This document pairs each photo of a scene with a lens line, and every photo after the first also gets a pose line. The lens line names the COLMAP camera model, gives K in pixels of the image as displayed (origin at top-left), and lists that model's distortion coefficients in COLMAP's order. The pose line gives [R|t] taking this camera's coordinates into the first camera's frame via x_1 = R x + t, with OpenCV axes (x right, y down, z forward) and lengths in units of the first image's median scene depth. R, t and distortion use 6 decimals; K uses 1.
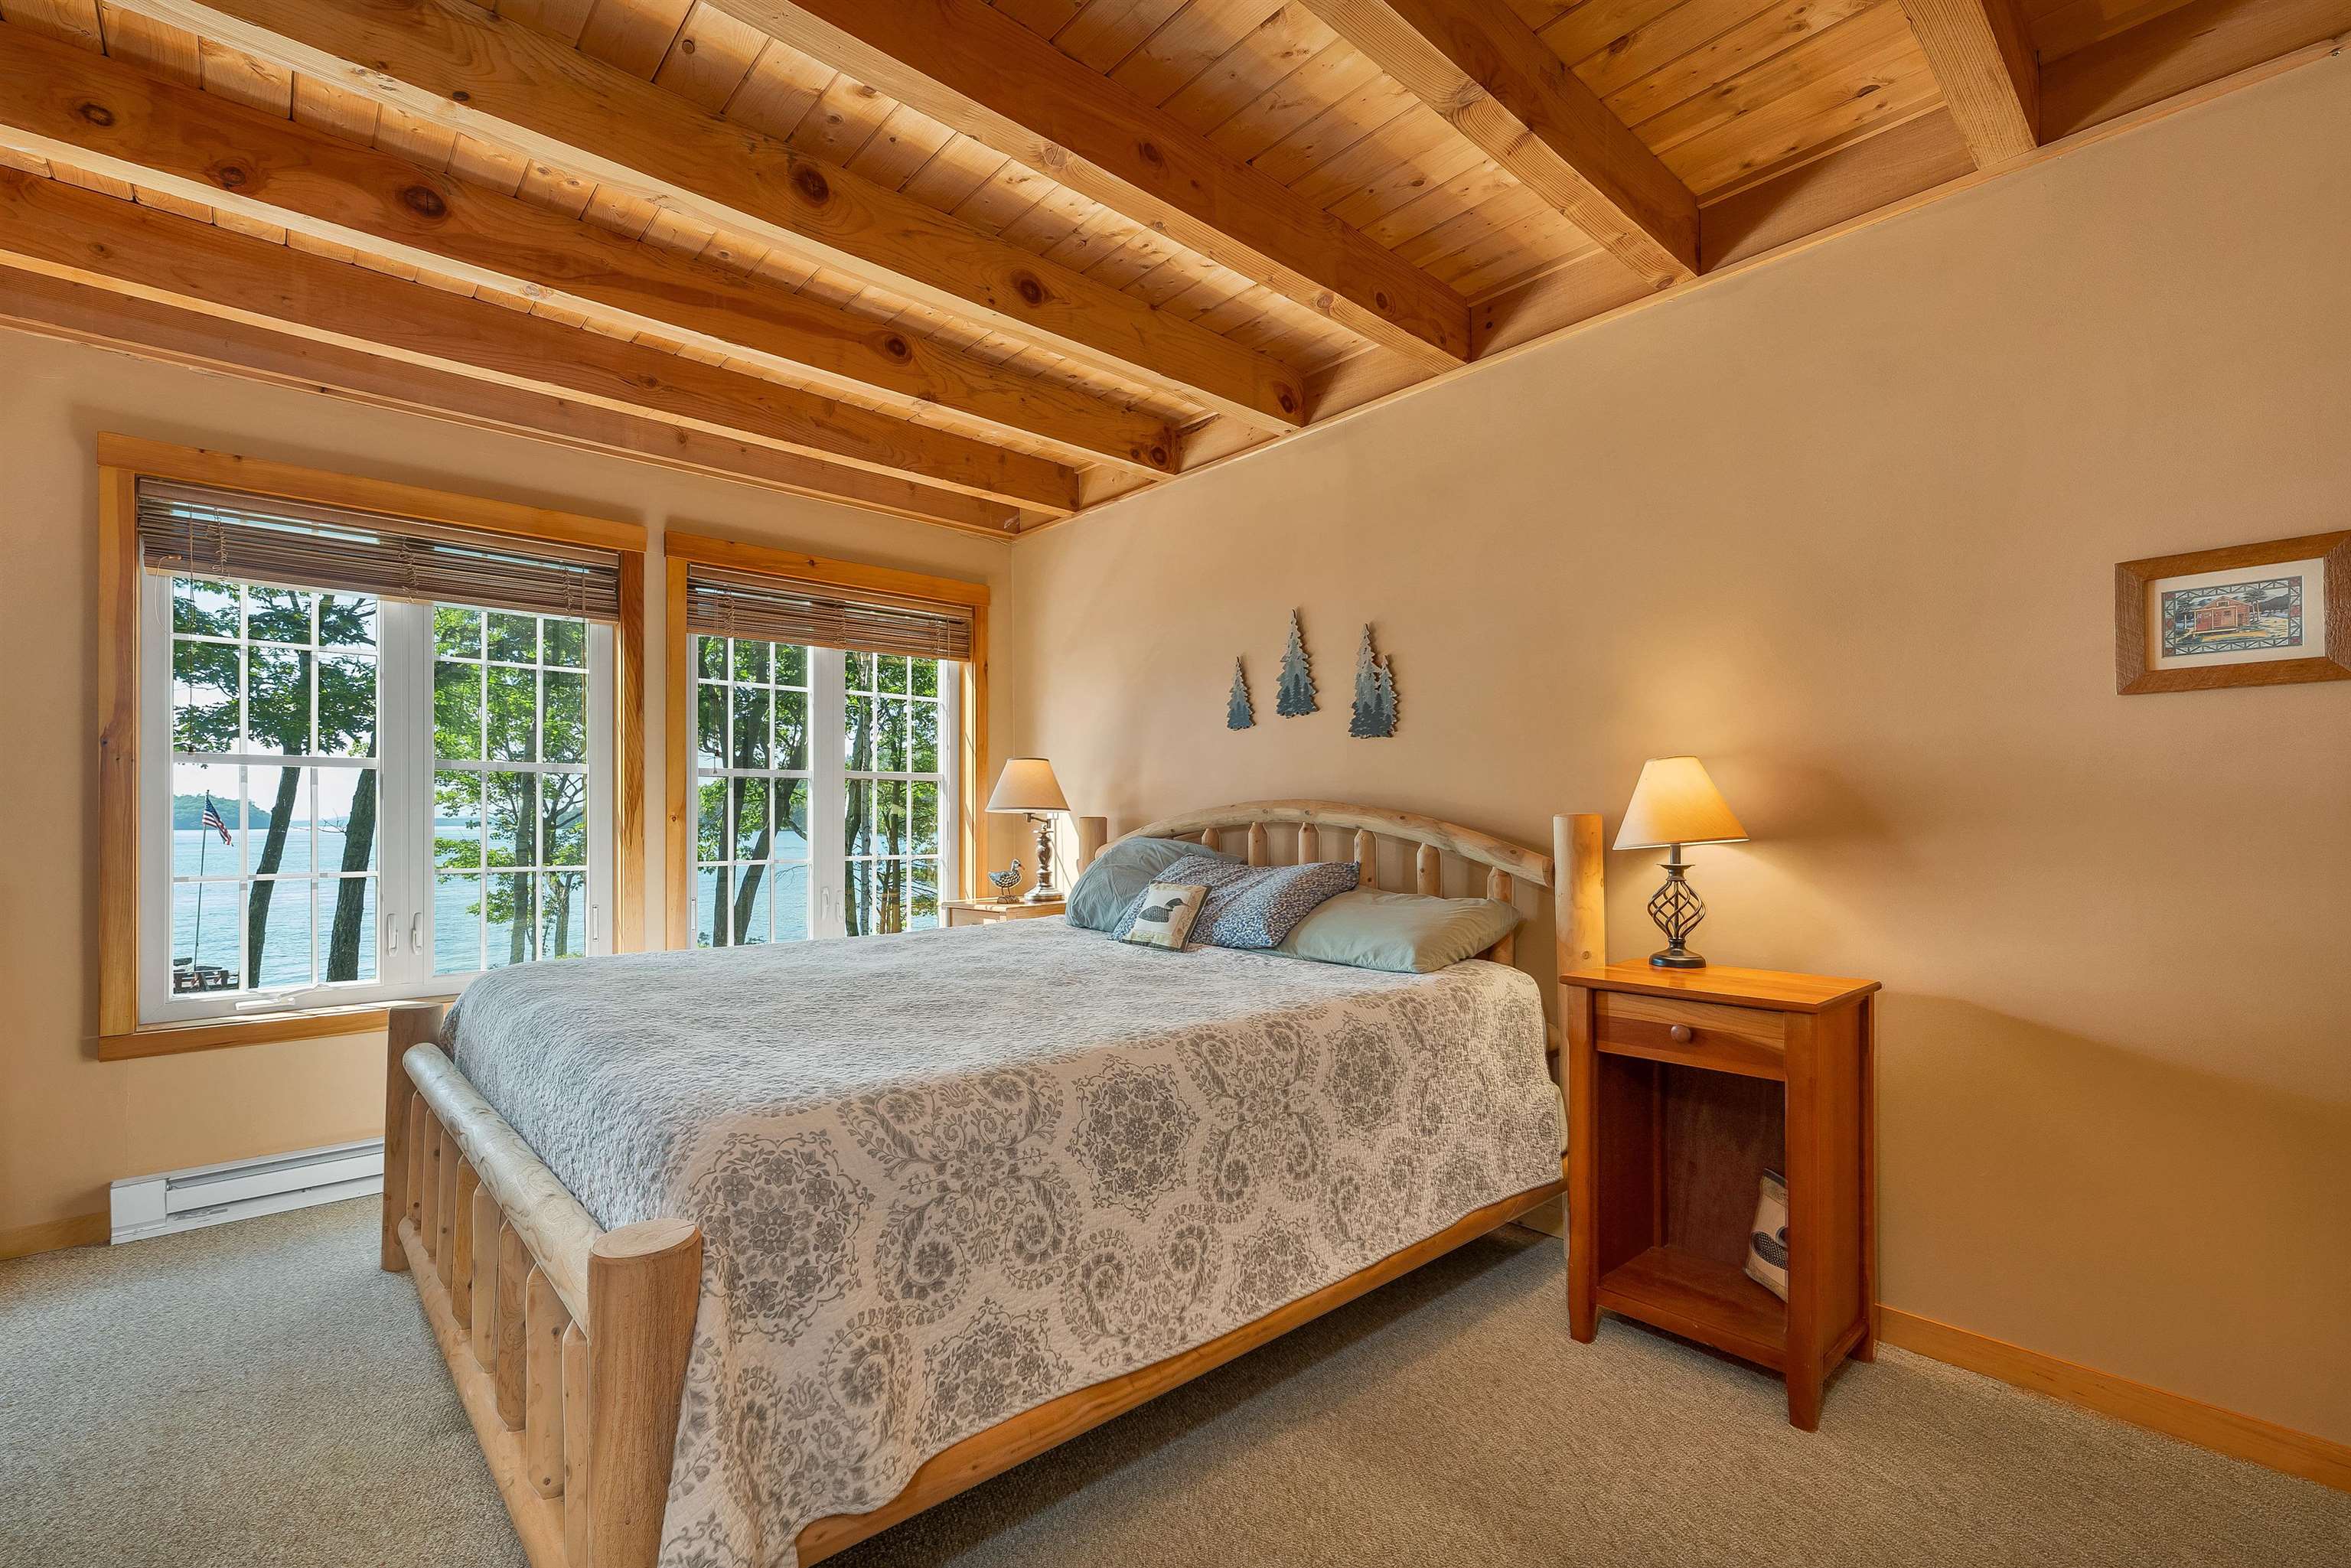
lens RADIAL K [[1005.8, 0, 1177.0], [0, 1005.8, 822.6], [0, 0, 1]] dist [0.000535, 0.000083]
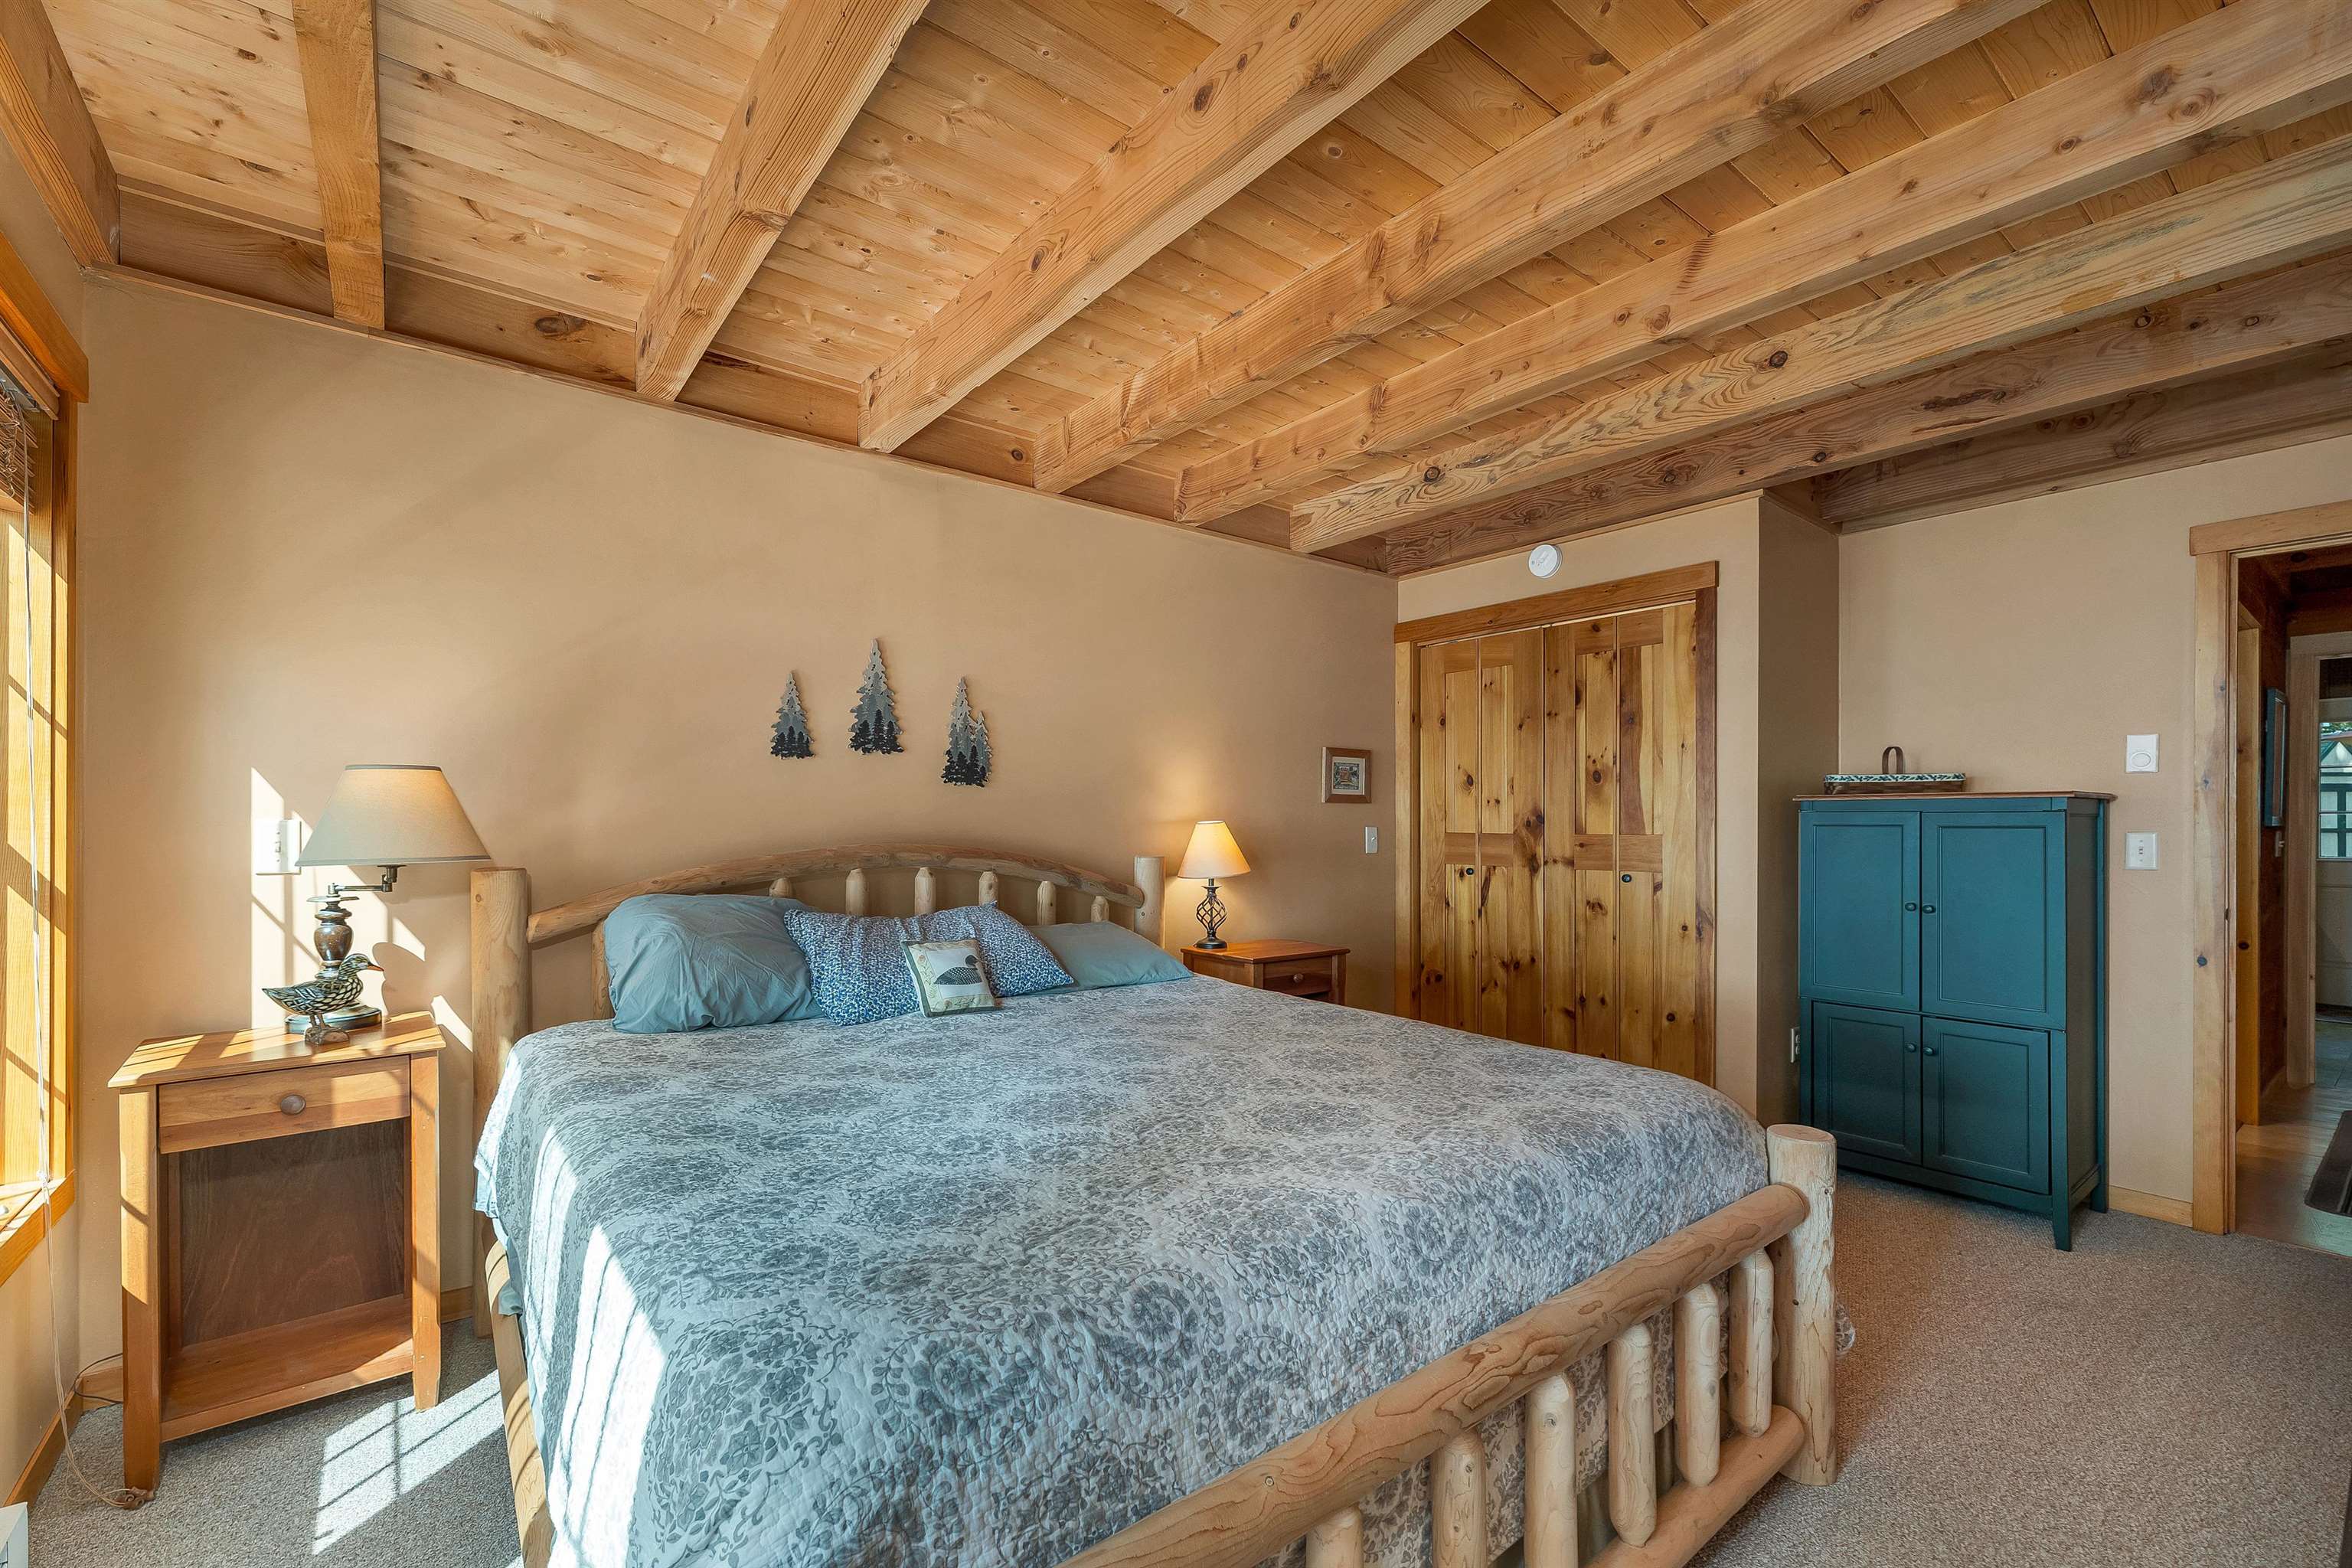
lens RADIAL K [[1006.2, 0, 1177.5], [0, 1006.2, 822.6], [0, 0, 1]] dist [0.000535, 0.000083]
pose [[0.071387, 0.001841, 0.997447, -0.826220], [-0.005334, 0.999985, -0.001464, -0.043695], [-0.997434, -0.005216, 0.071396, 0.678372]]
